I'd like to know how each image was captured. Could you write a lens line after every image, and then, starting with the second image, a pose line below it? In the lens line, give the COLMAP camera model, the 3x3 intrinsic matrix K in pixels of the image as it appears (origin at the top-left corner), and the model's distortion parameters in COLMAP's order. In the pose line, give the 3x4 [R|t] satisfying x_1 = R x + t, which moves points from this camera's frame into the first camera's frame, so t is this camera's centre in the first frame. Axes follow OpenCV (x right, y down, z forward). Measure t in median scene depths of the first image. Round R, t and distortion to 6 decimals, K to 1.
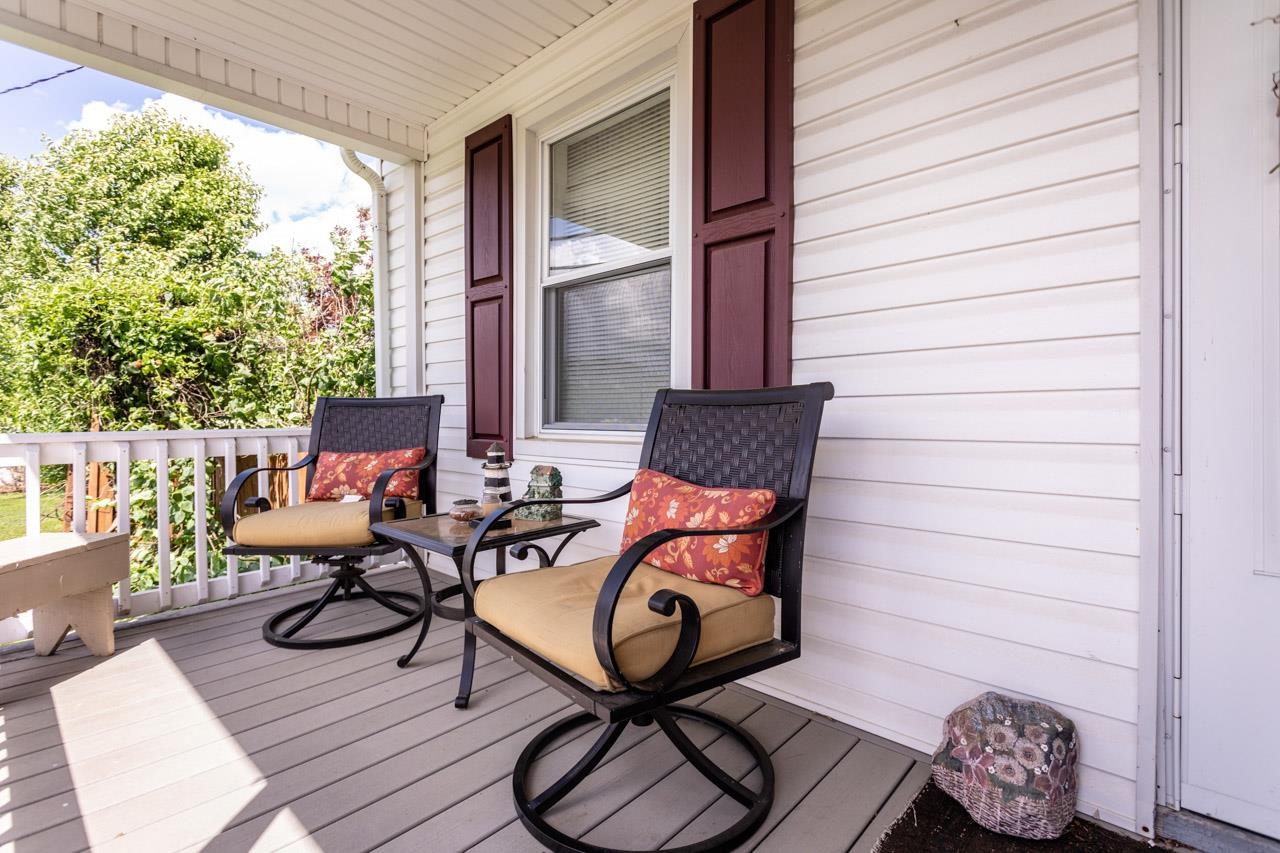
lens RADIAL K [[587.6, 0, 637.5], [0, 587.6, 442.8], [0, 0, 1]] dist [-0.000512, -0.000054]
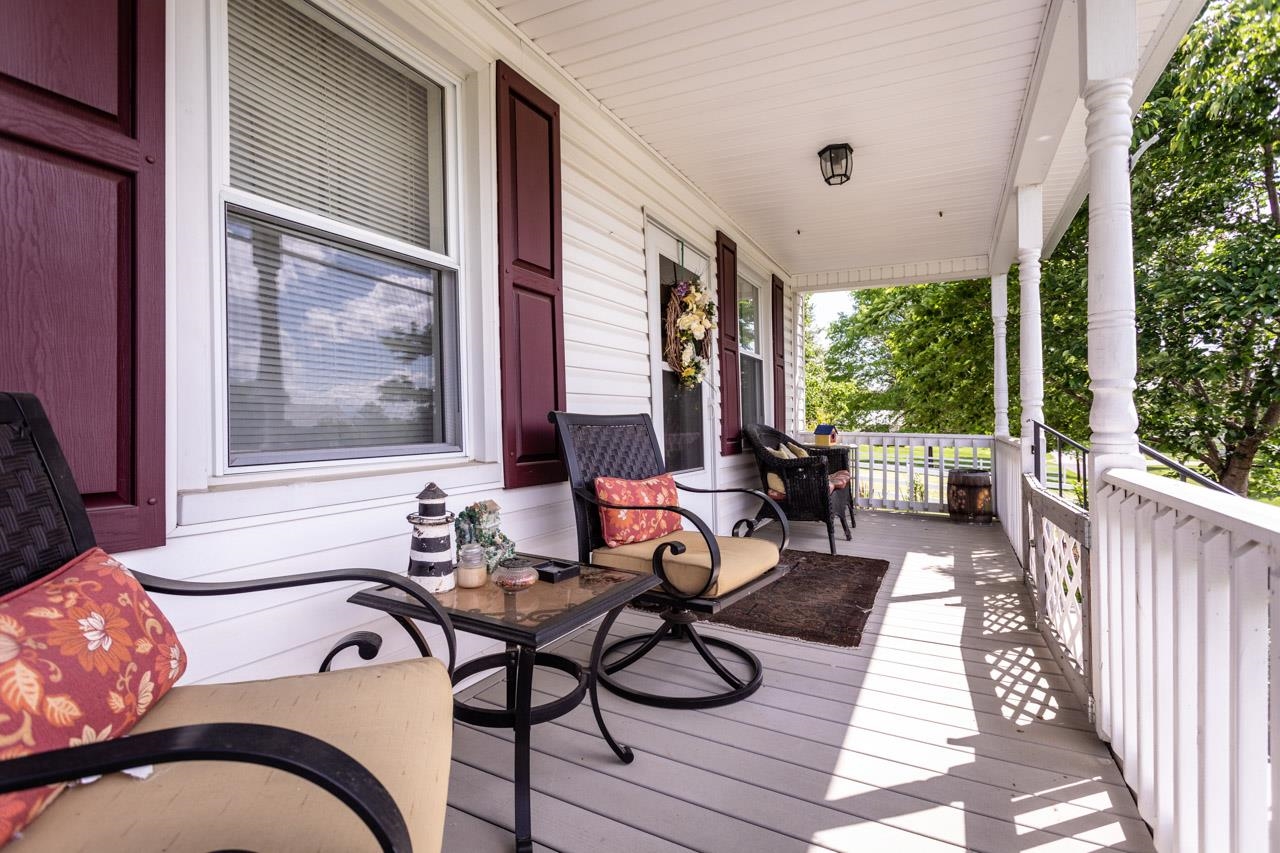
lens RADIAL K [[637.4, 0, 640.0], [0, 637.4, 426.5], [0, 0, 1]] dist [-0.001254, -0.000232]
pose [[-0.245855, 0.002278, 0.969304, -1.243843], [0.061683, 0.998007, 0.013300, -0.069487], [-0.967342, 0.063060, -0.245506, 1.188073]]
